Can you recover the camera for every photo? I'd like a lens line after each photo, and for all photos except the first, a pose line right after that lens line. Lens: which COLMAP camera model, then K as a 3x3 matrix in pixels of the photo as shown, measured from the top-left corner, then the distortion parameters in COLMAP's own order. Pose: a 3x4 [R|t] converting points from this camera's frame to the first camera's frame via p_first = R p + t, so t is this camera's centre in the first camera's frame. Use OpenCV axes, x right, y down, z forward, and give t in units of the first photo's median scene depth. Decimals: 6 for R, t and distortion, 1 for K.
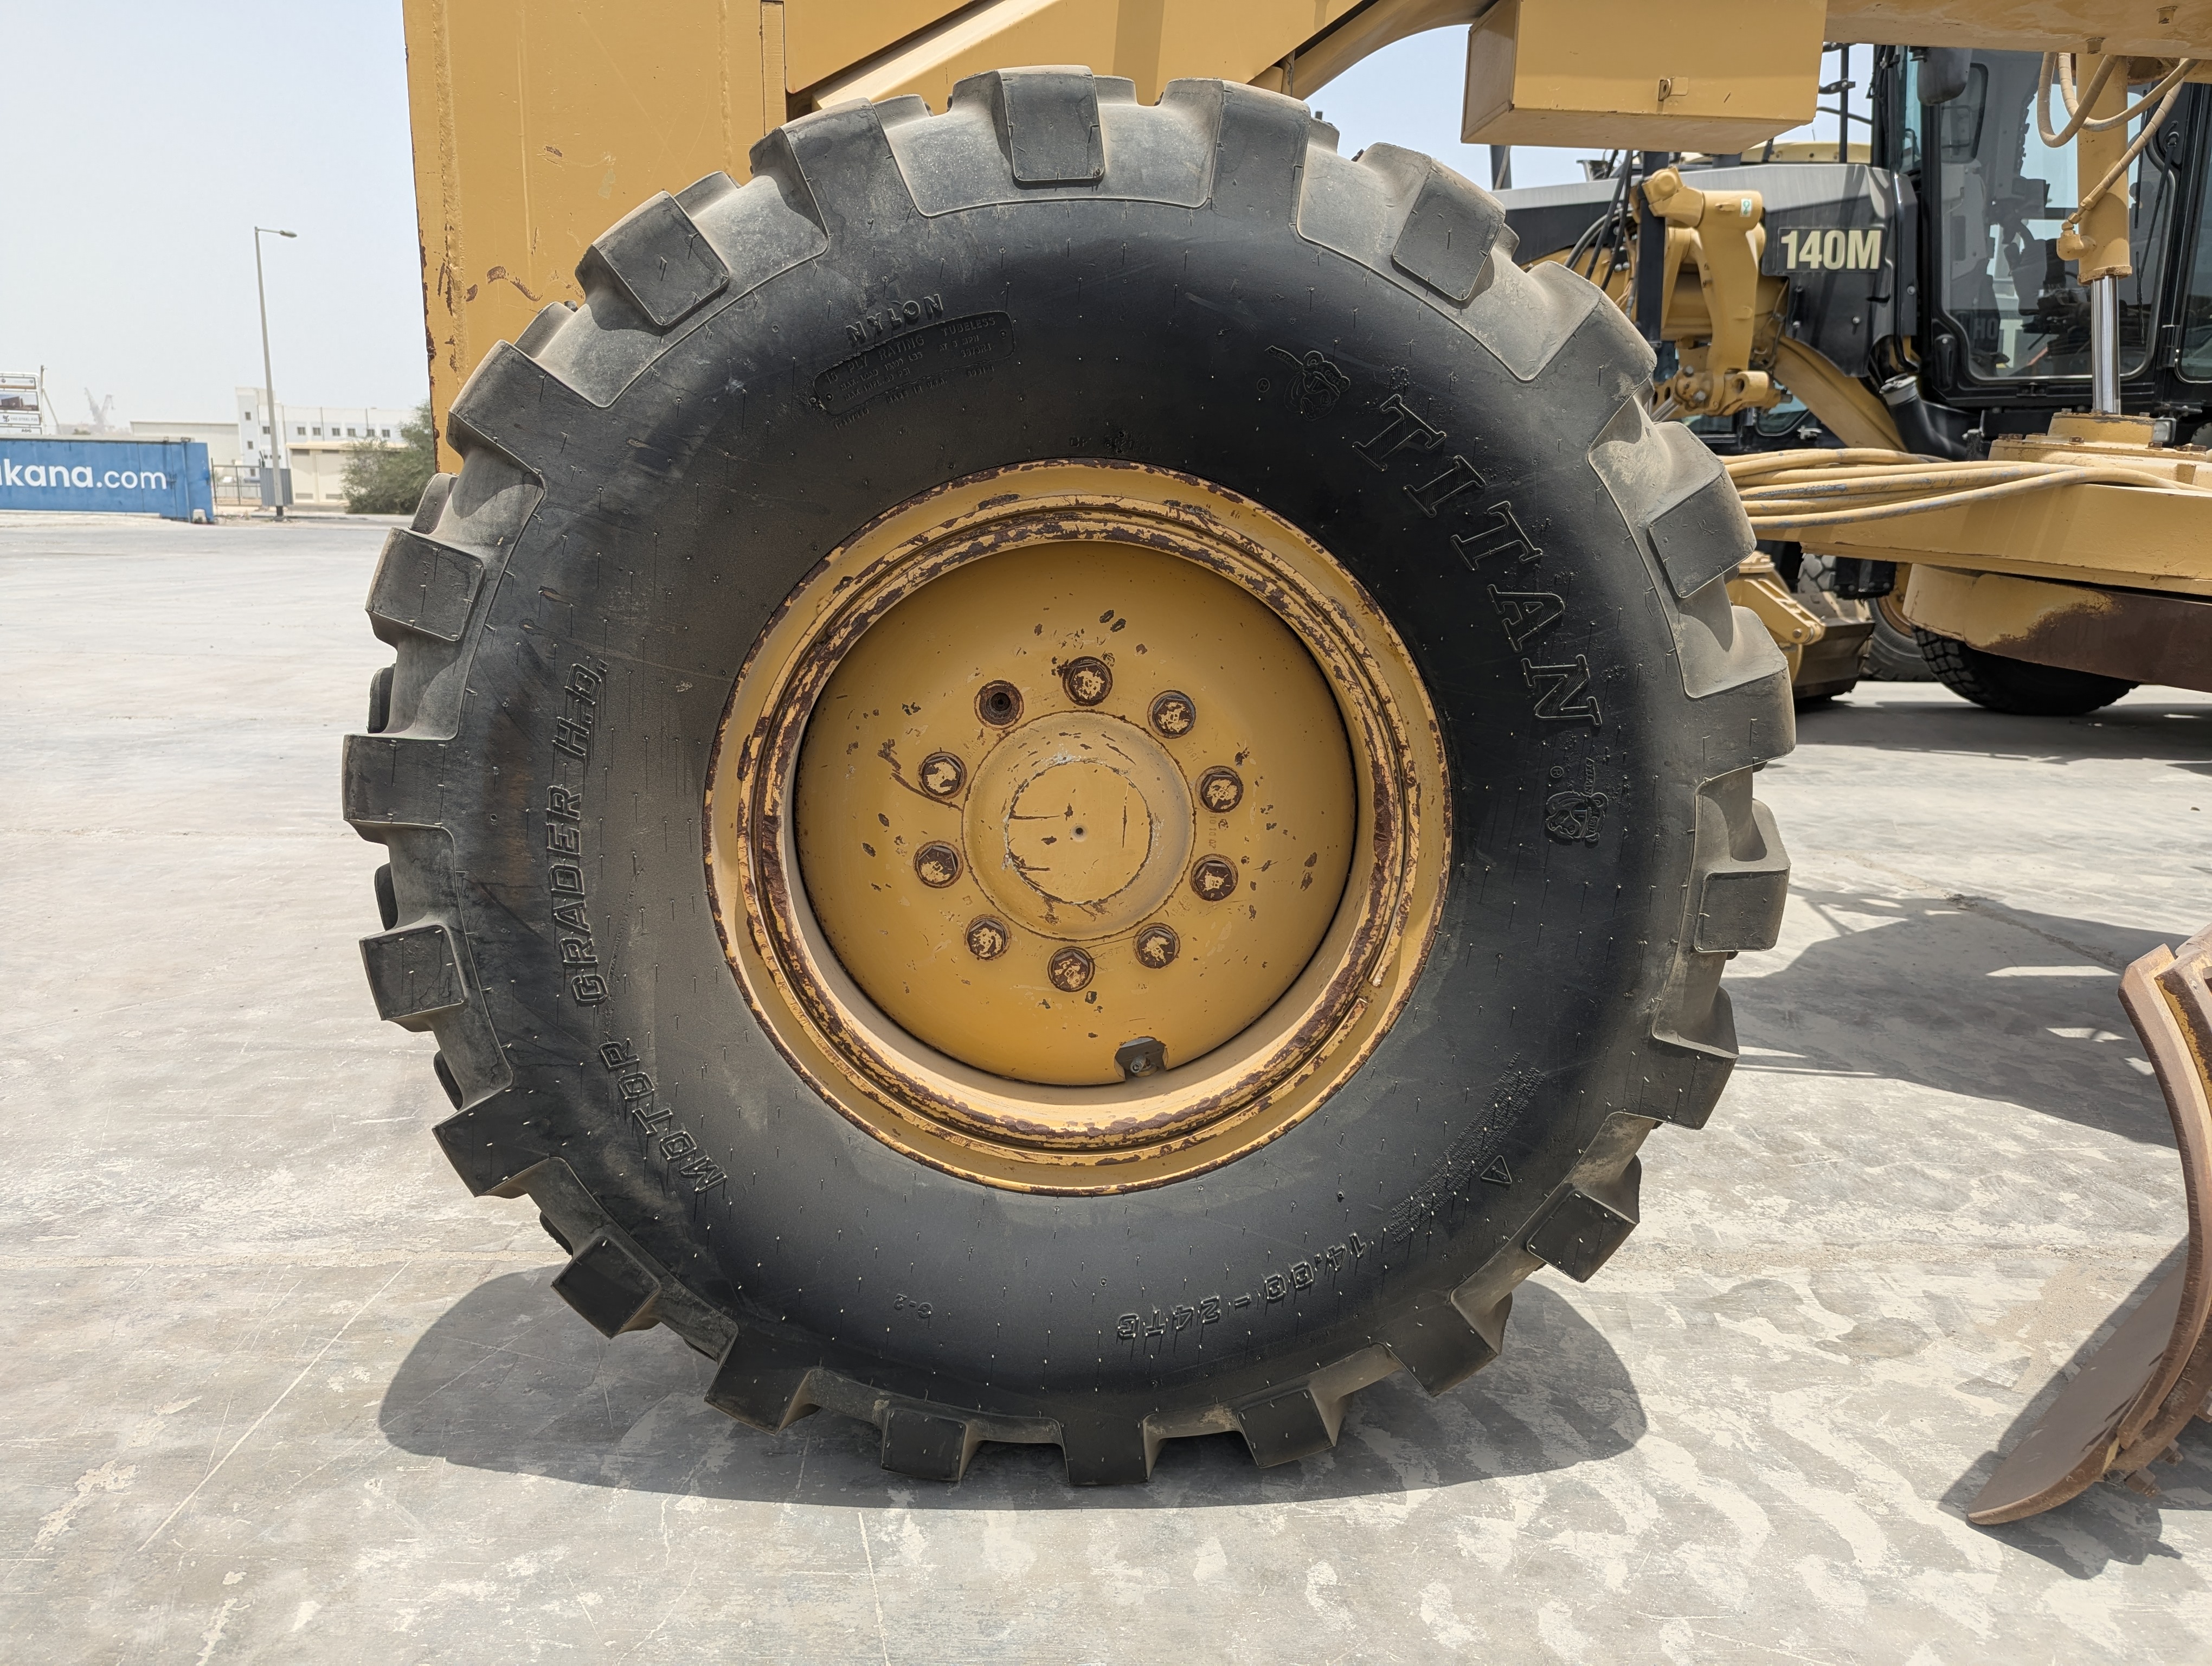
lens RADIAL K [[1589.4, 0, 1106.0], [0, 1589.4, 833.0], [0, 0, 1]] dist [0.025763, -0.050313]
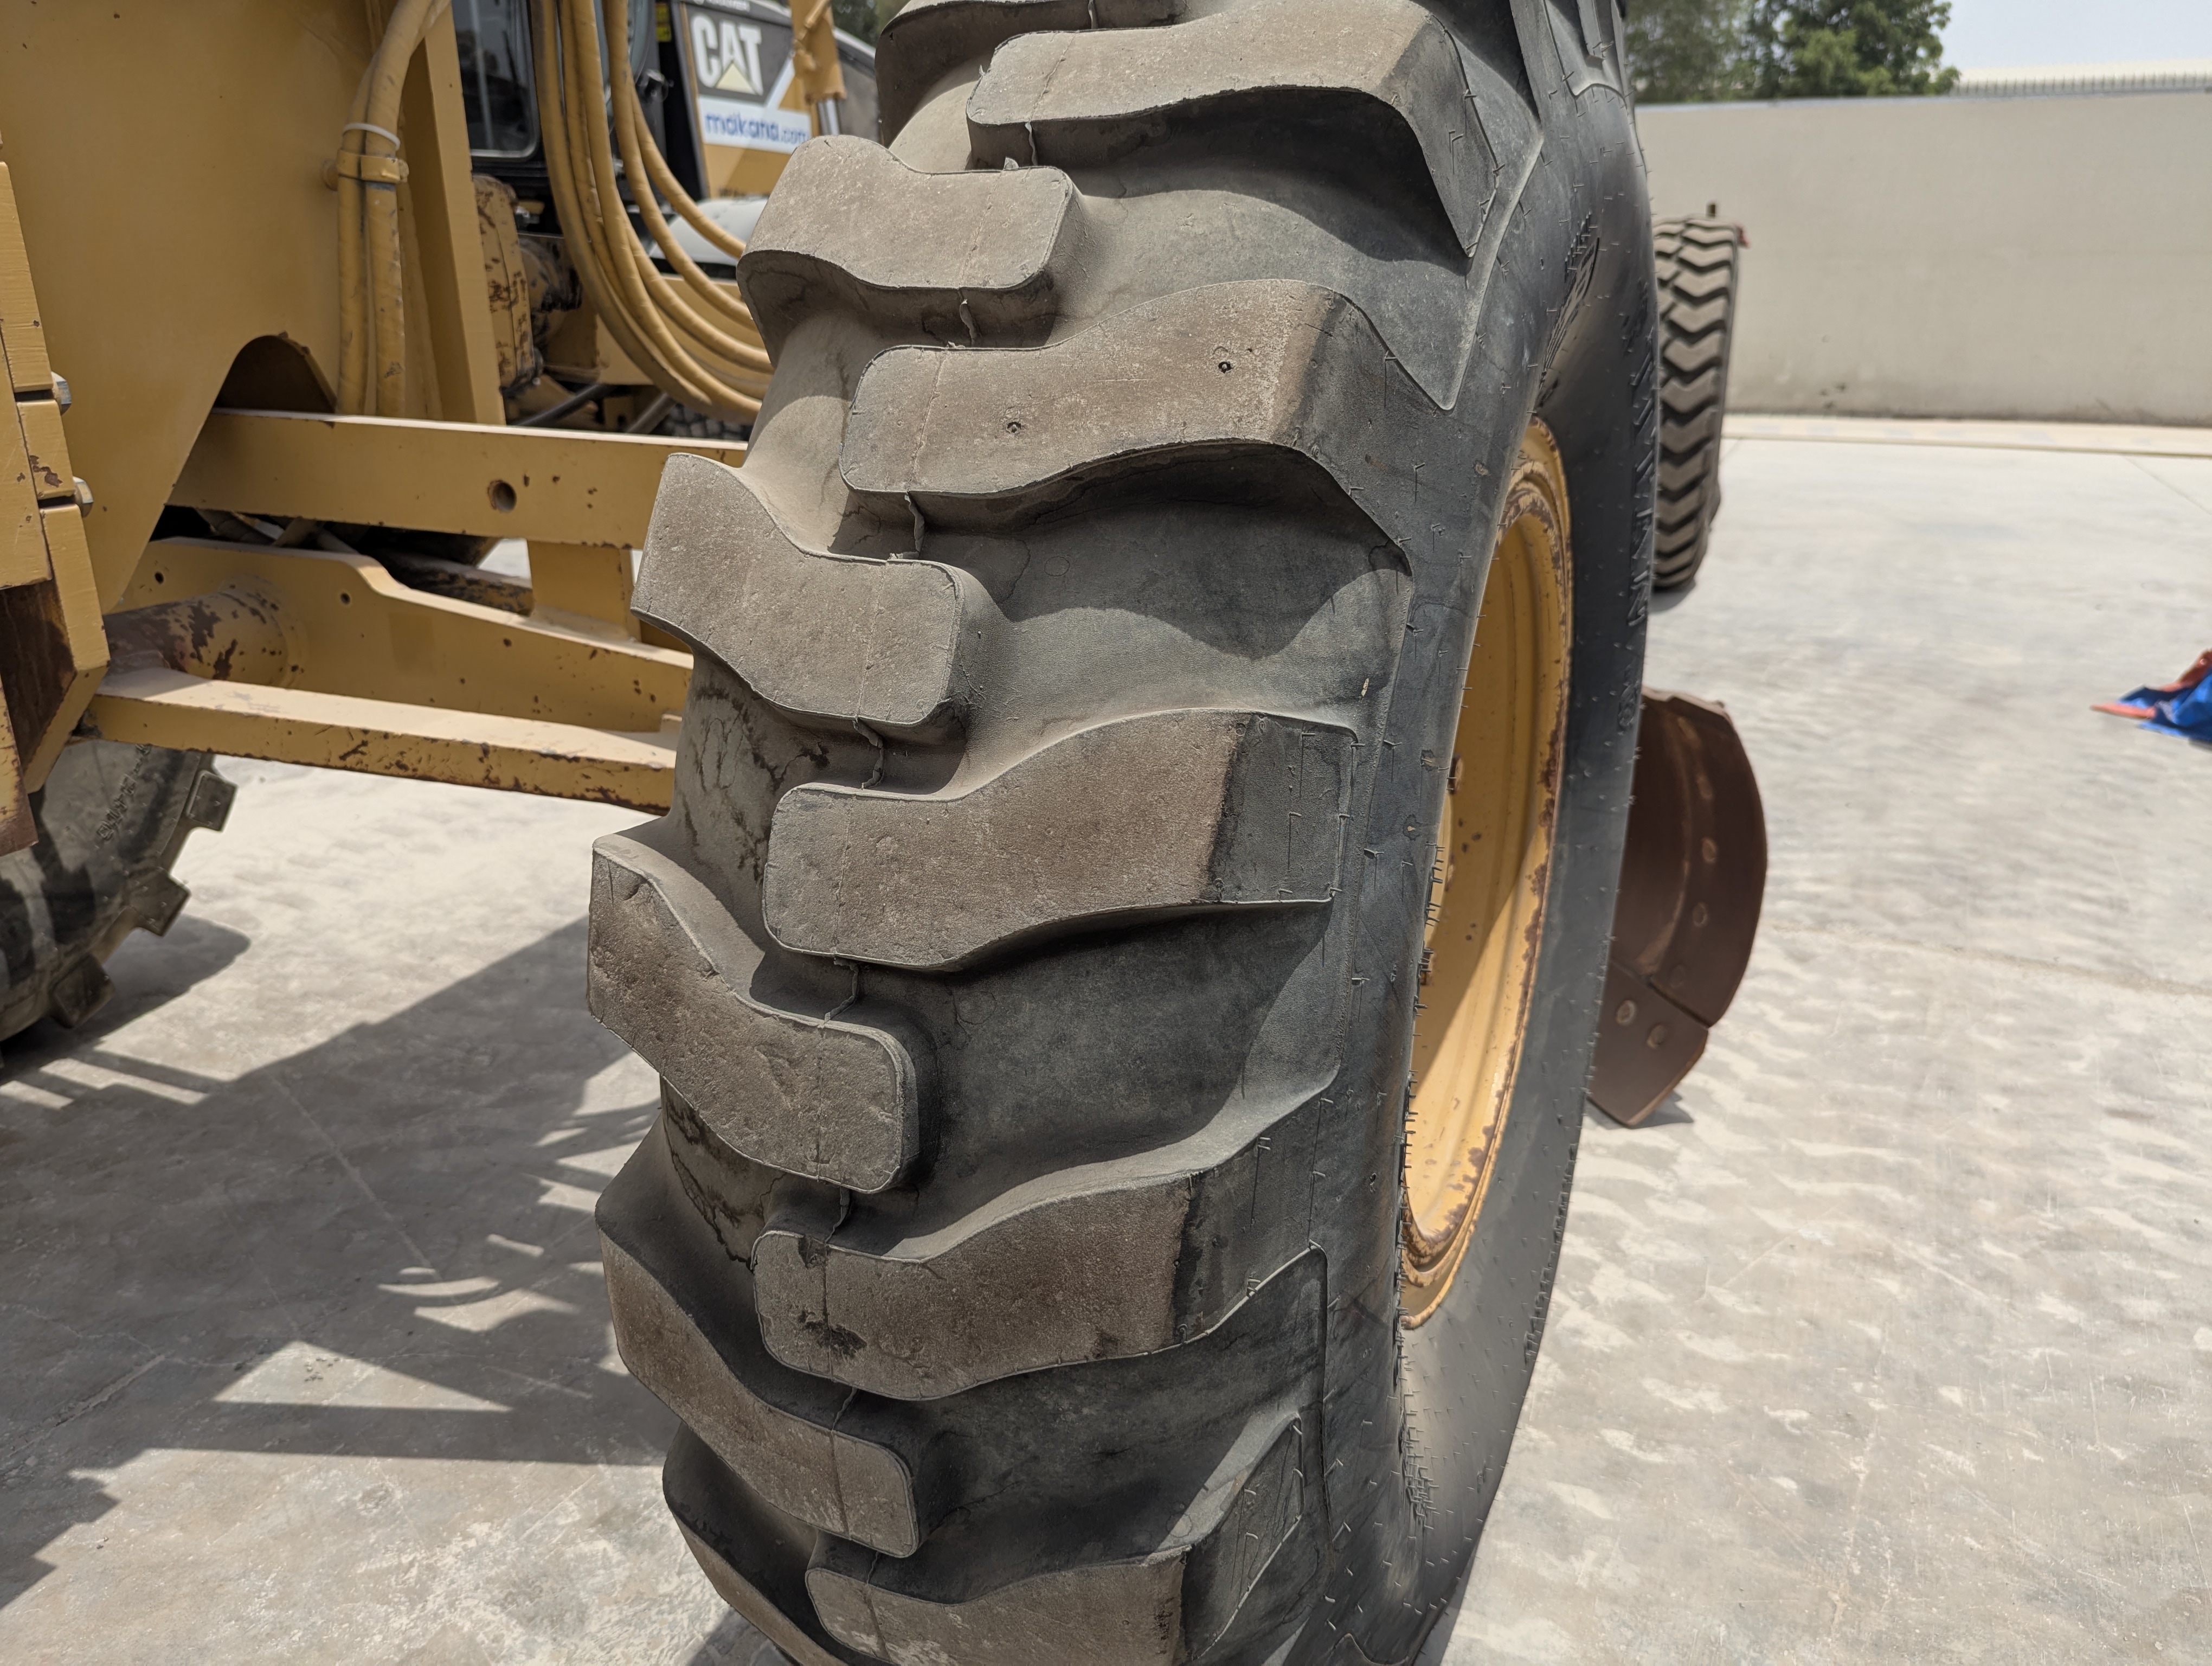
lens RADIAL K [[1589.4, 0, 1106.0], [0, 1589.4, 833.0], [0, 0, 1]] dist [0.025763, -0.050313]
pose [[0.456518, -0.310675, 0.833710, -0.838889], [0.183921, 0.949767, 0.253213, -0.276245], [-0.870497, 0.037740, 0.490725, 0.799087]]
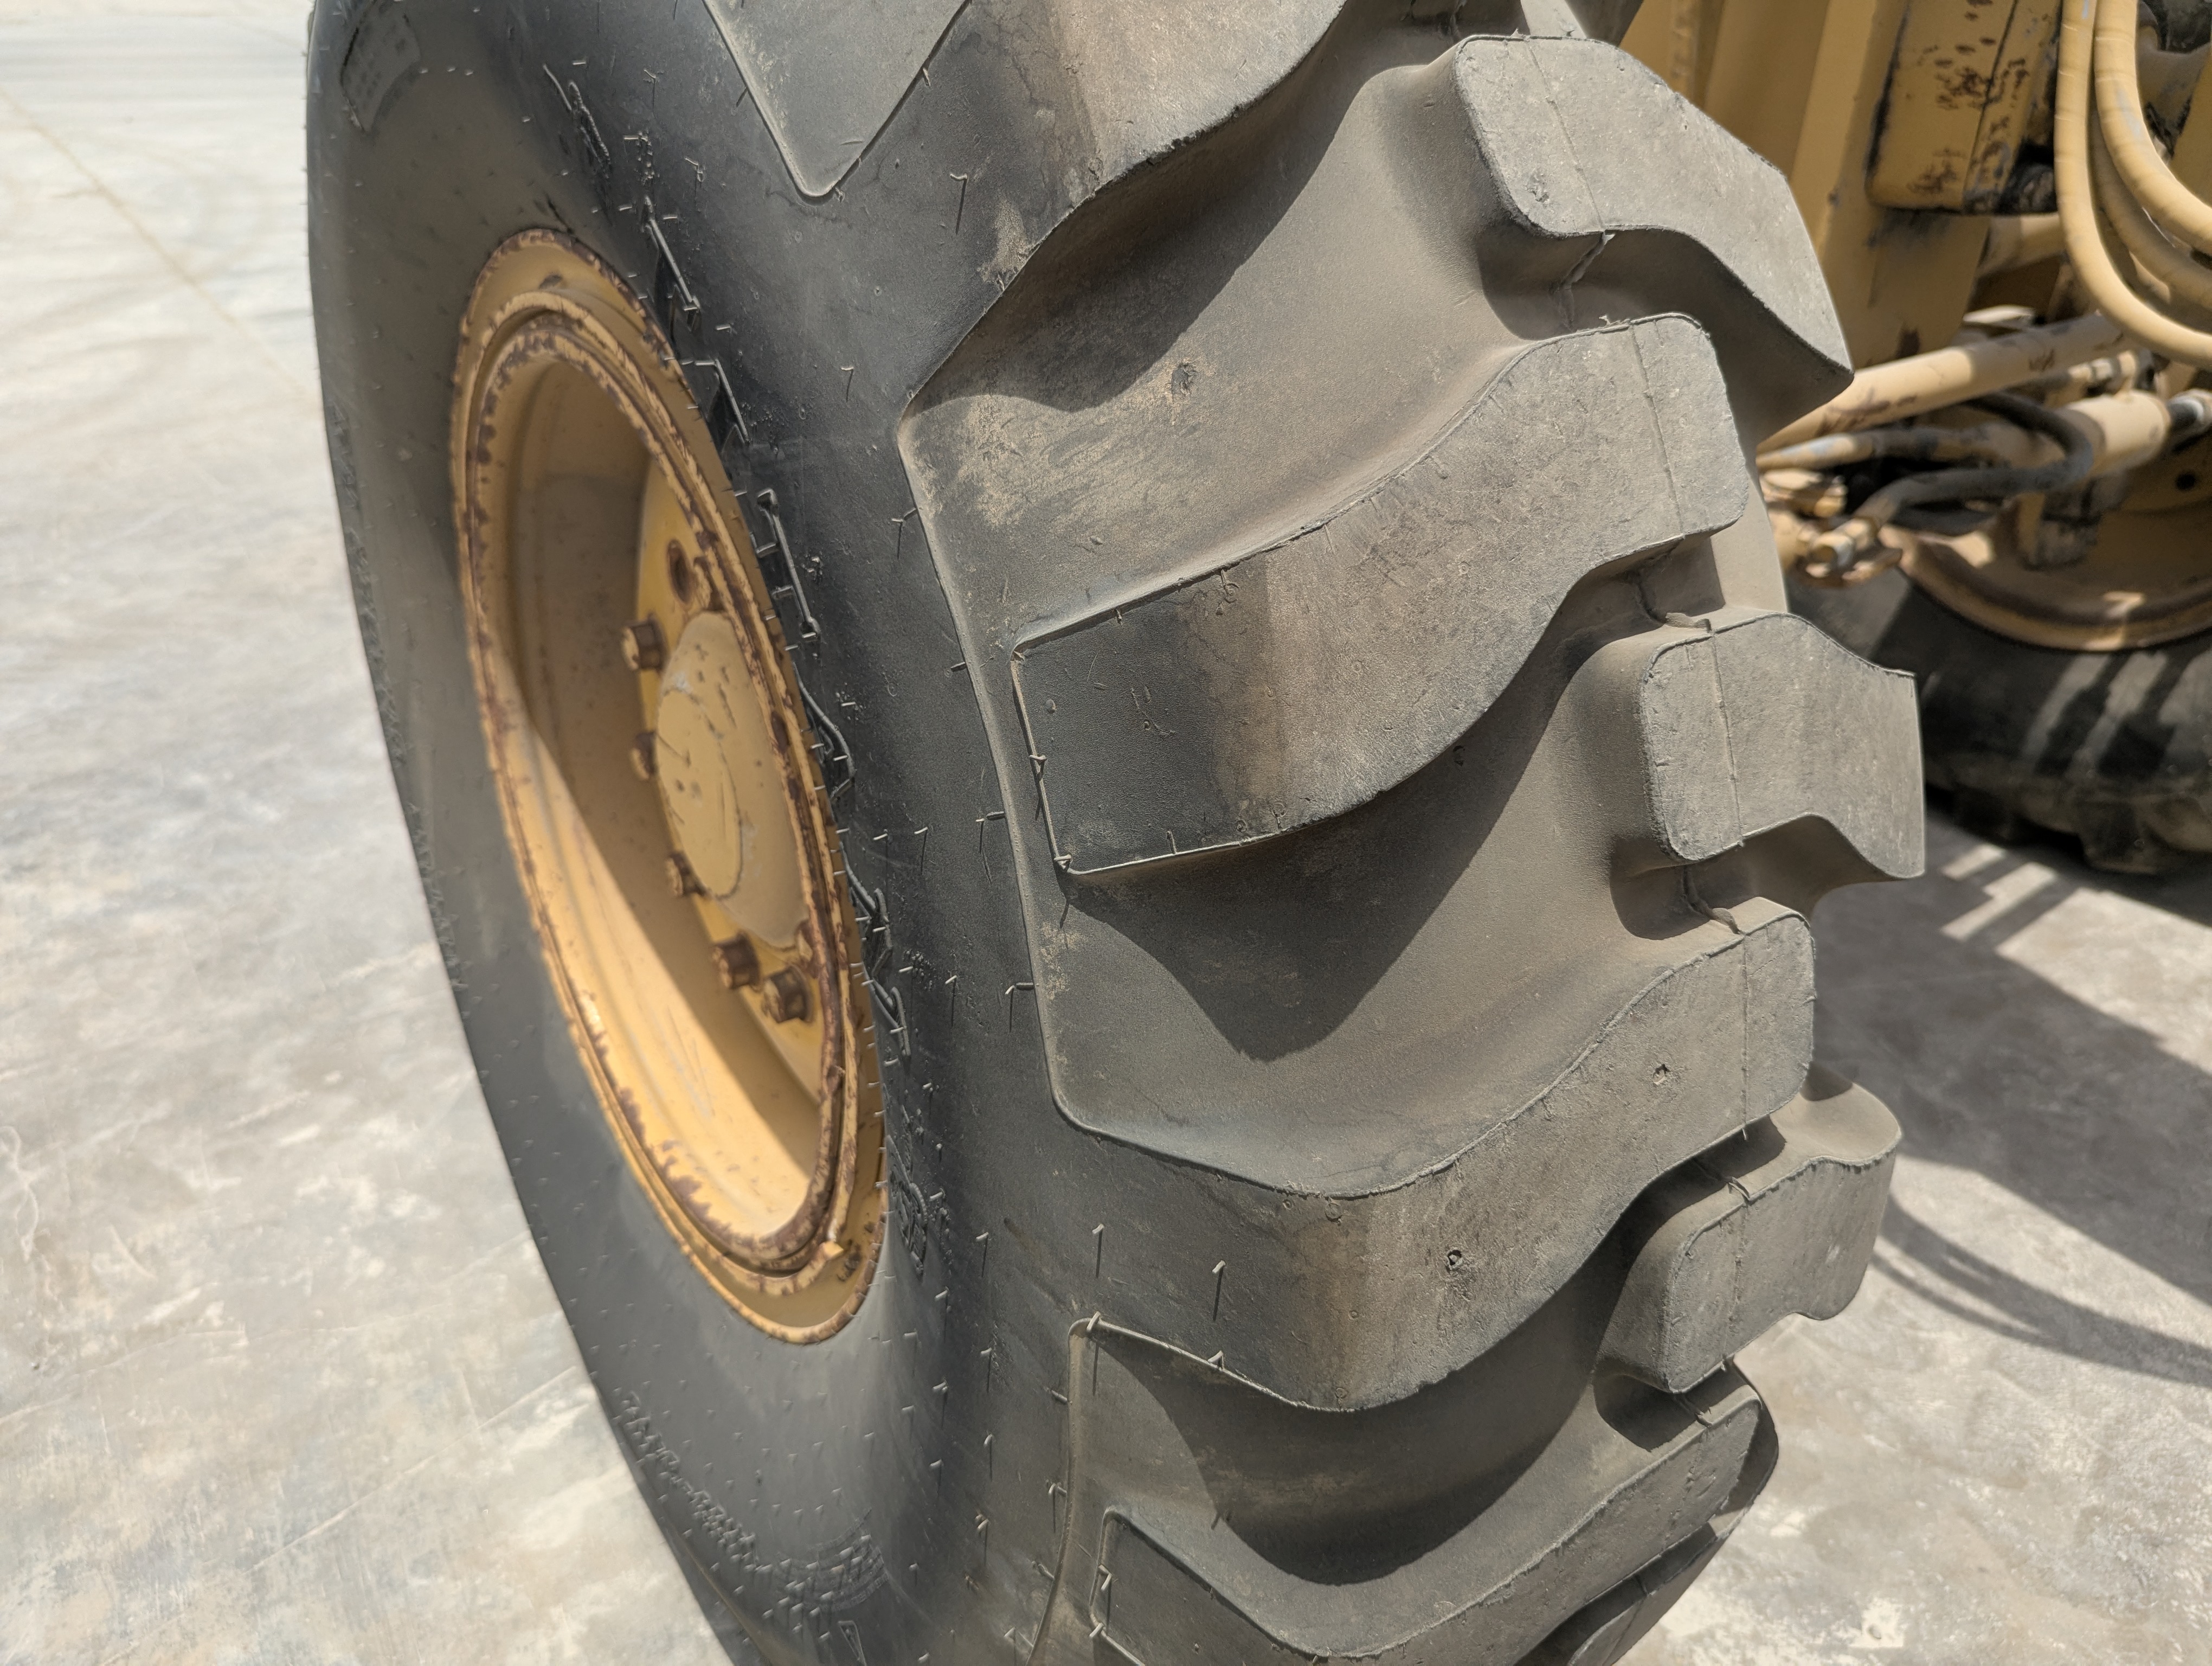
lens RADIAL K [[1619.9, 0, 1099.8], [0, 1619.9, 820.2], [0, 0, 1]] dist [0.003668, 0.000715]
pose [[0.532895, 0.408615, -0.740984, 0.638725], [-0.196847, 0.911518, 0.361089, -0.294682], [0.822967, -0.046562, 0.566178, 0.808997]]
